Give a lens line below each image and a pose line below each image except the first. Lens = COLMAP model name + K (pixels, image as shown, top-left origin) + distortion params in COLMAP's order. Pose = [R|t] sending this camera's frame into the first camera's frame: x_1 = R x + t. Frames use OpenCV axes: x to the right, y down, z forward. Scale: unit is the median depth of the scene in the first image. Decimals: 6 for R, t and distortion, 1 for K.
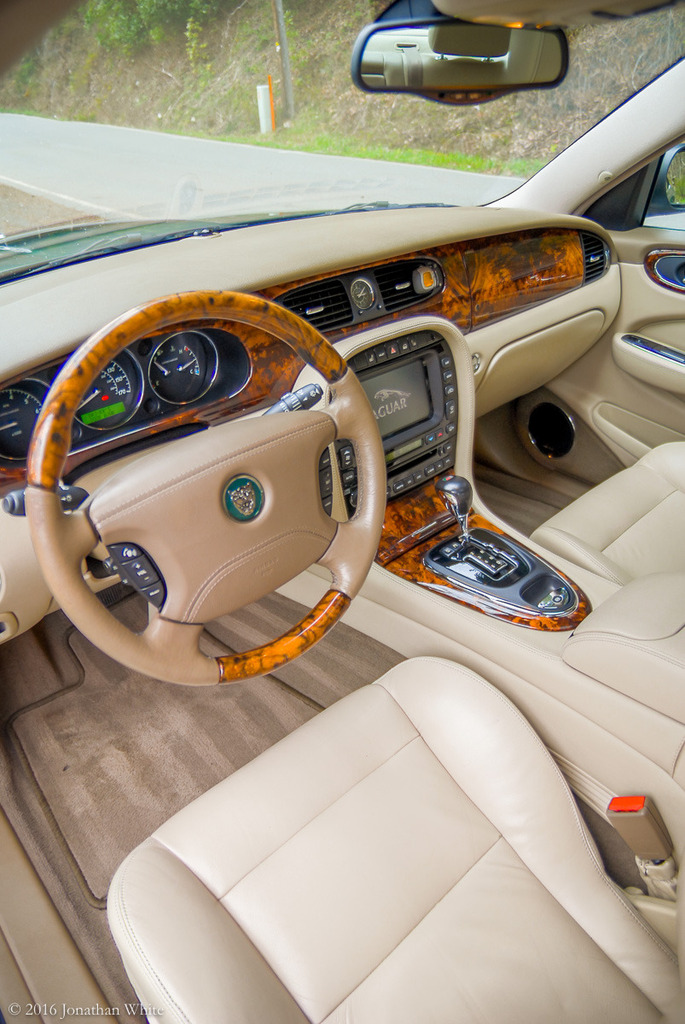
lens RADIAL K [[705.4, 0, 342.5], [0, 705.4, 512.0], [0, 0, 1]] dist [-0.104613, 0.030920]
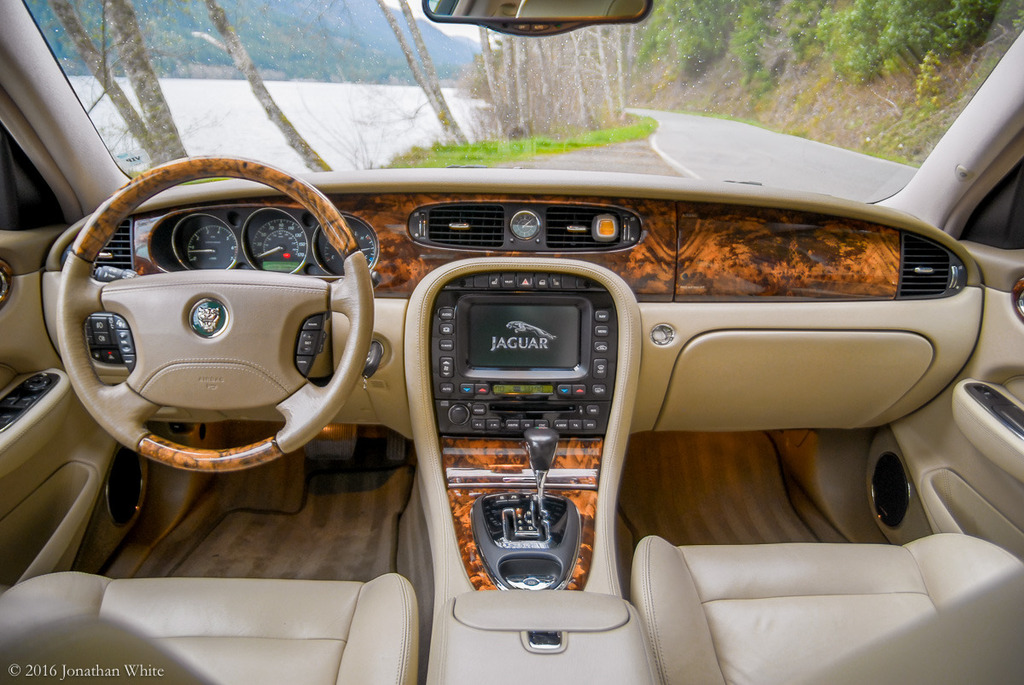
lens RADIAL K [[731.4, 0, 519.9], [0, 731.4, 357.2], [0, 0, 1]] dist [-0.128152, 0.086046]
pose [[0.760894, 0.262348, -0.593476, 0.500627], [-0.389164, 0.916374, -0.093860, -0.024277], [0.519222, 0.302377, 0.799360, 0.147798]]
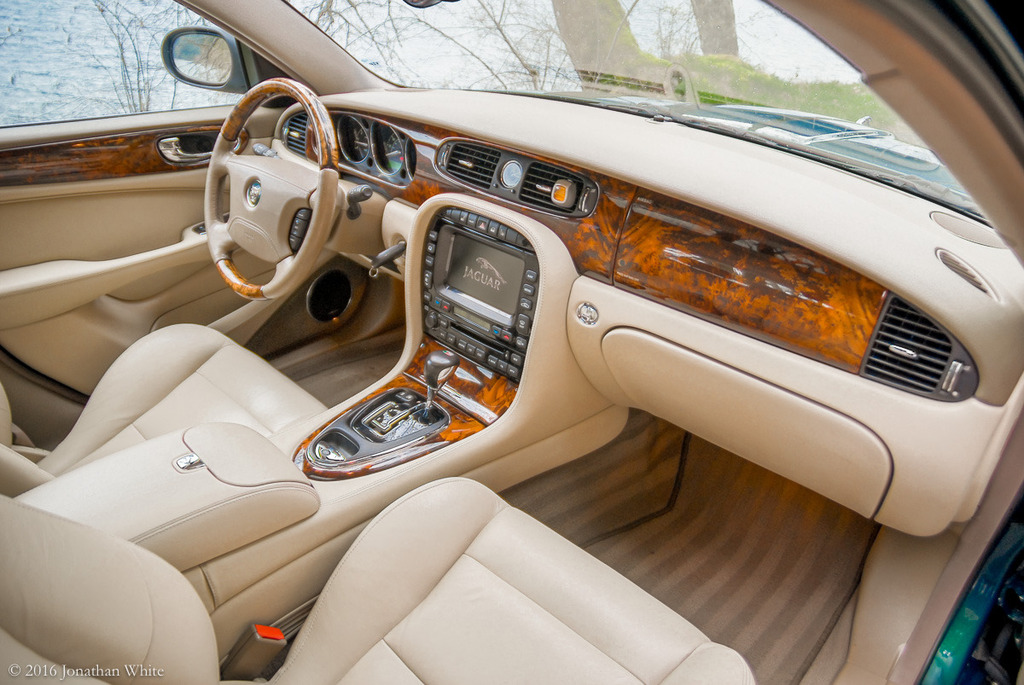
lens RADIAL K [[705.4, 0, 512.0], [0, 705.4, 342.5], [0, 0, 1]] dist [-0.104613, 0.030920]
pose [[0.079000, 0.518991, -0.851121, 0.779726], [-0.578340, 0.719279, 0.384916, -0.387935], [0.811962, 0.461829, 0.356977, 0.520946]]
